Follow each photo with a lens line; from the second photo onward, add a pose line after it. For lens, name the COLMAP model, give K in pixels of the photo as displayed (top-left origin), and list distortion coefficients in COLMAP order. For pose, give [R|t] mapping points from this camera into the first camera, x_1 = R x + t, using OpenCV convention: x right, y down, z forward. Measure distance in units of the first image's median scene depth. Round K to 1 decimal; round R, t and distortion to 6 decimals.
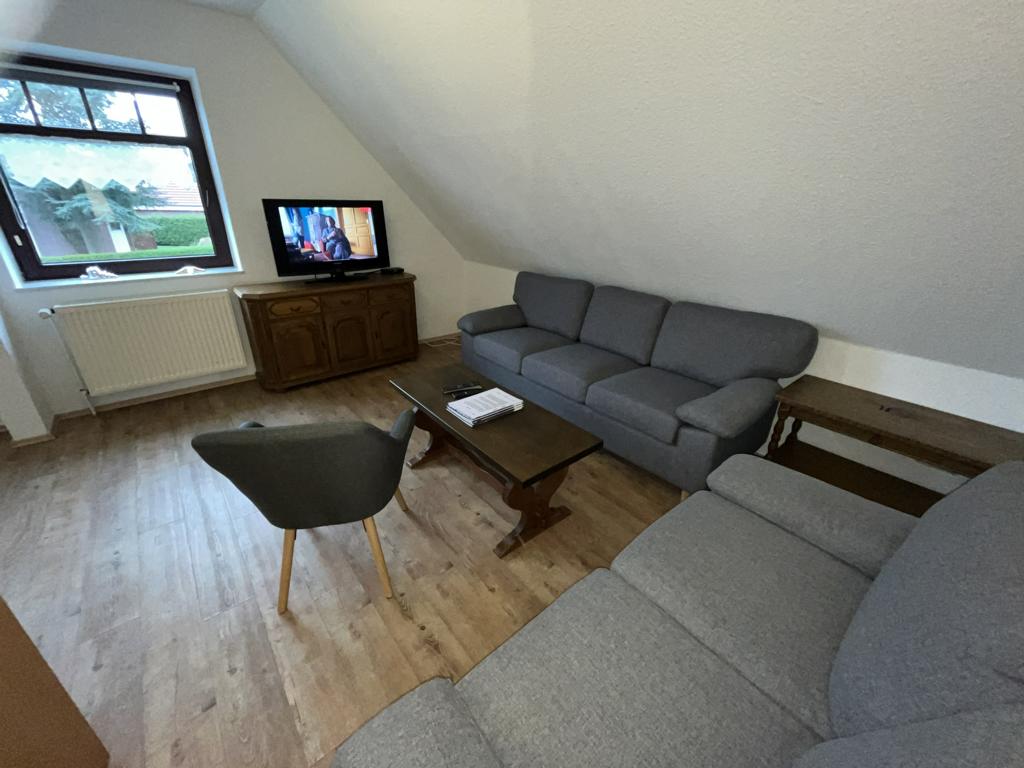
lens RADIAL K [[412.3, 0, 519.1], [0, 412.3, 375.0], [0, 0, 1]] dist [-0.005905, -0.000132]
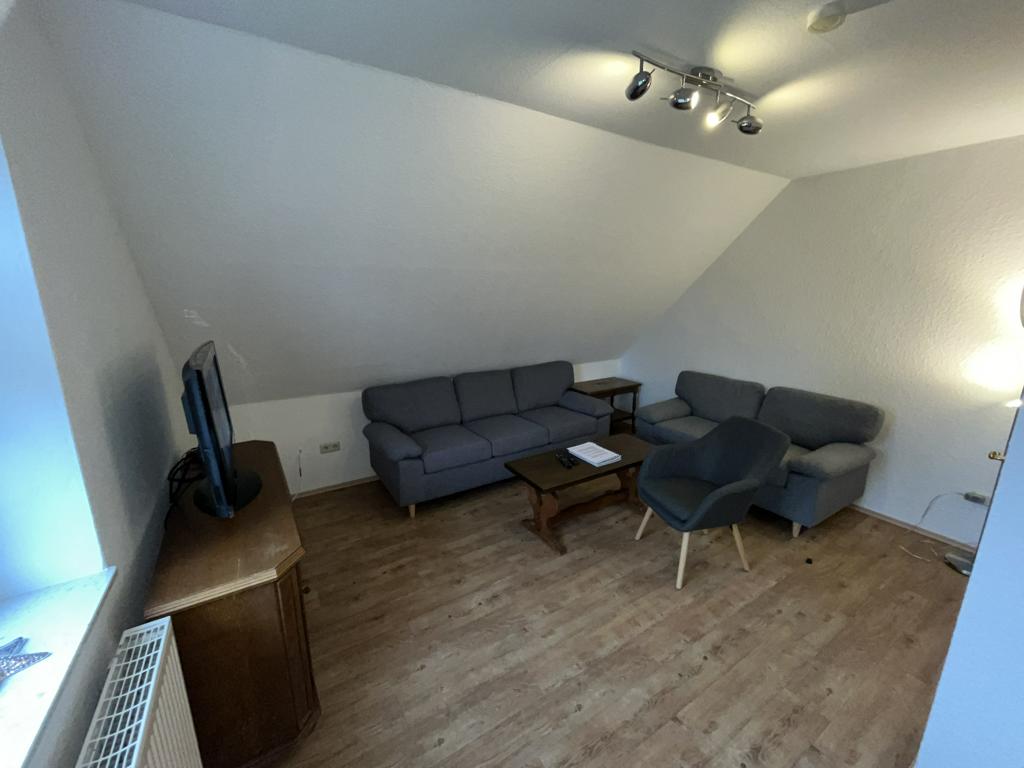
lens RADIAL K [[412.3, 0, 516.2], [0, 412.3, 383.1], [0, 0, 1]] dist [-0.005905, -0.000132]
pose [[0.143008, -0.234135, 0.961629, -1.391683], [0.391748, 0.905654, 0.162248, -0.465812], [-0.908890, 0.353514, 0.221238, 0.815613]]
